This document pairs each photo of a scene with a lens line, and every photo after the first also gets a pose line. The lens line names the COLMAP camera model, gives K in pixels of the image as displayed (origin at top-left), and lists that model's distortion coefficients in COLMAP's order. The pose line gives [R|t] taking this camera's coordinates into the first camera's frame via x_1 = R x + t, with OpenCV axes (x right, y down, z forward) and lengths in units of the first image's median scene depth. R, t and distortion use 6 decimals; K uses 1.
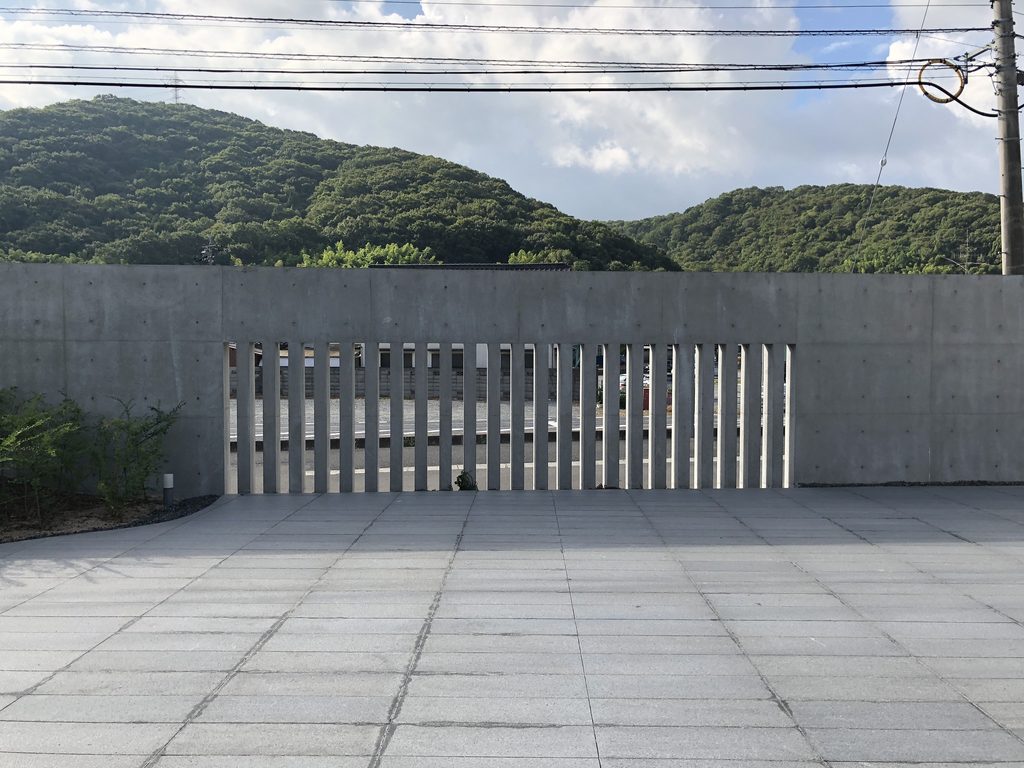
lens RADIAL K [[840.8, 0, 508.9], [0, 840.8, 380.7], [0, 0, 1]] dist [0.015940, -0.036688]
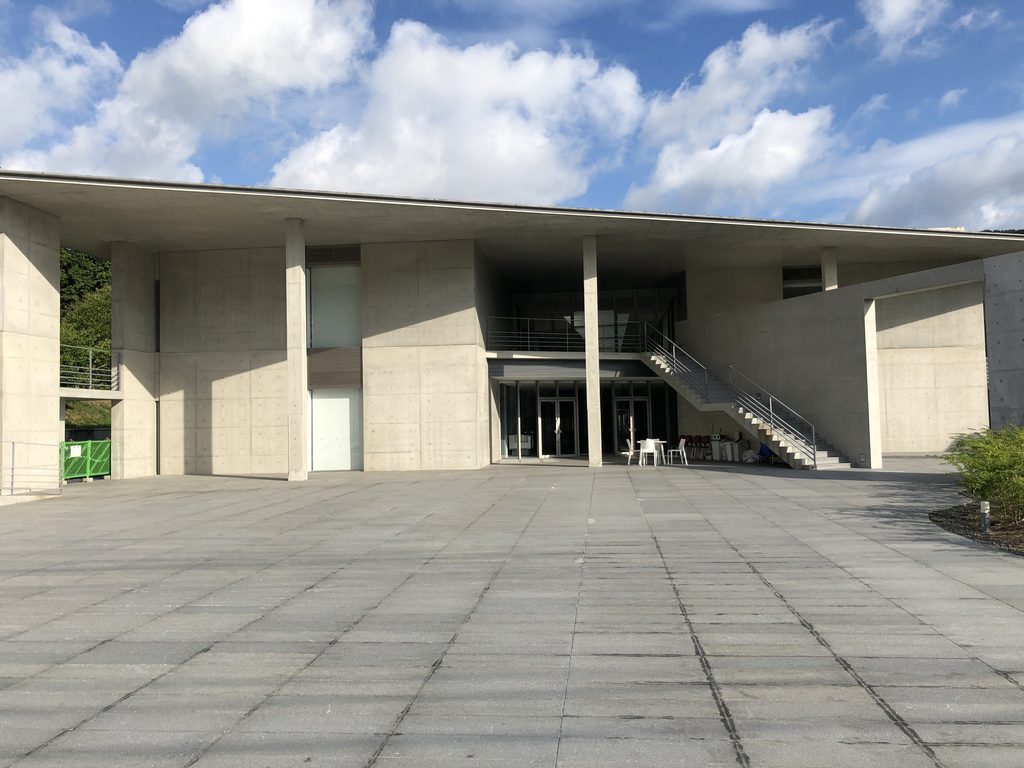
lens RADIAL K [[840.8, 0, 512.0], [0, 840.8, 383.4], [0, 0, 1]] dist [0.015940, -0.036688]
pose [[-0.996124, 0.024118, 0.084590, 0.043784], [0.023475, 0.999687, -0.008592, -0.062121], [-0.084771, -0.006573, -0.996379, 1.769338]]
